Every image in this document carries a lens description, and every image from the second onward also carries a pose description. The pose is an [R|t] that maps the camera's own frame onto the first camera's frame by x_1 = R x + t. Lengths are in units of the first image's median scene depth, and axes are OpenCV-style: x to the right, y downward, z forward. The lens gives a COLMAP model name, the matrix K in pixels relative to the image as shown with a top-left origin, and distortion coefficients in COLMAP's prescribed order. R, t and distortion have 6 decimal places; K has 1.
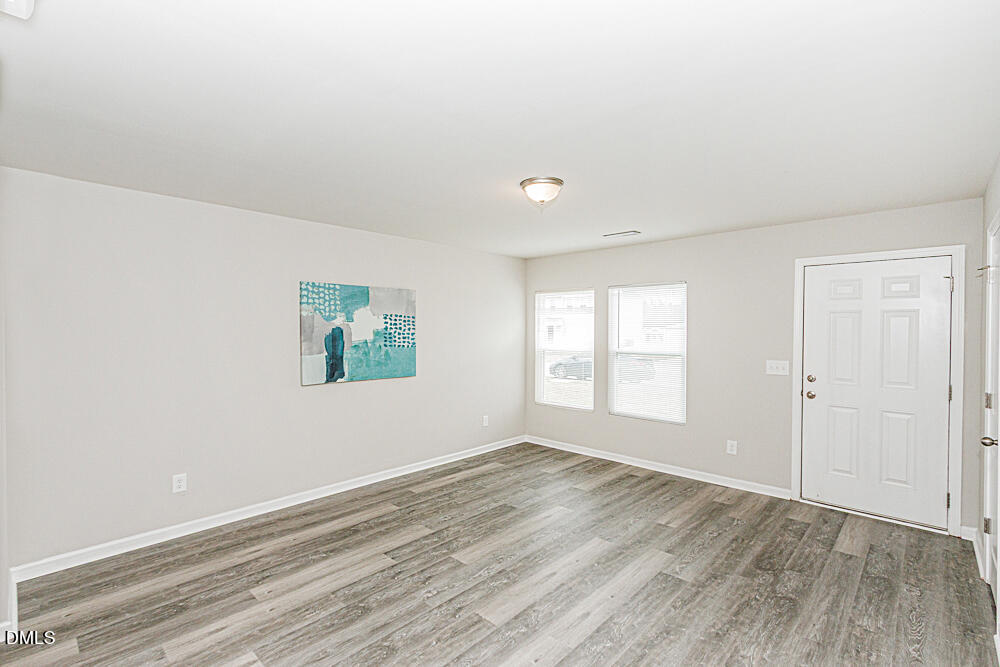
lens RADIAL K [[449.5, 0, 499.9], [0, 449.5, 333.7], [0, 0, 1]] dist [0.000185, 0.000695]
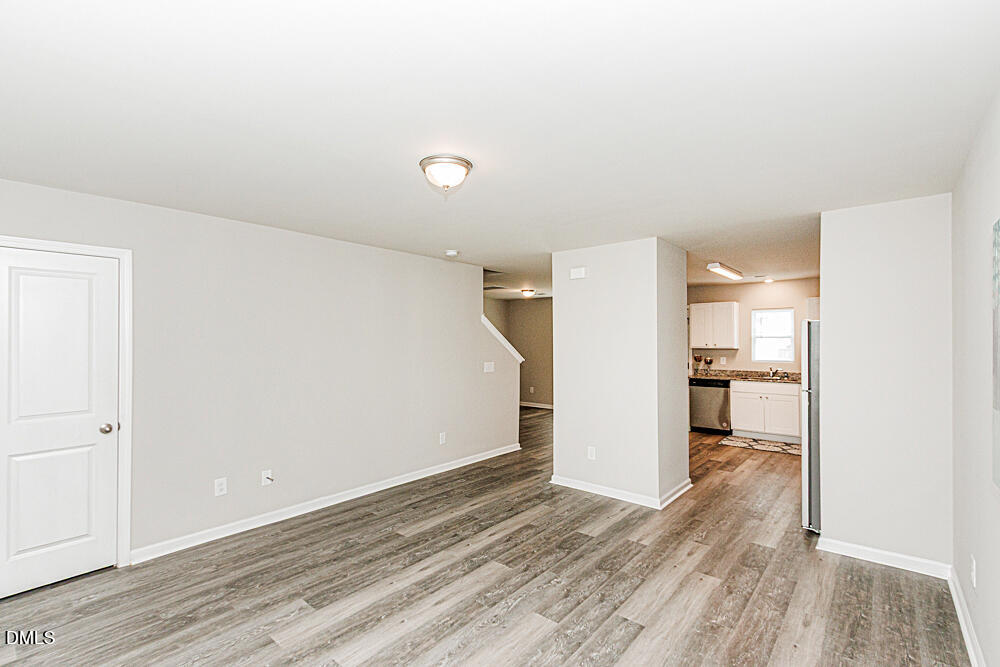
lens RADIAL K [[449.5, 0, 499.9], [0, 449.5, 336.7], [0, 0, 1]] dist [0.000185, 0.000695]
pose [[-0.998568, -0.001947, -0.053456, 0.043002], [-0.001976, 0.999998, 0.000487, -0.022237], [0.053455, 0.000592, -0.998570, 2.058846]]
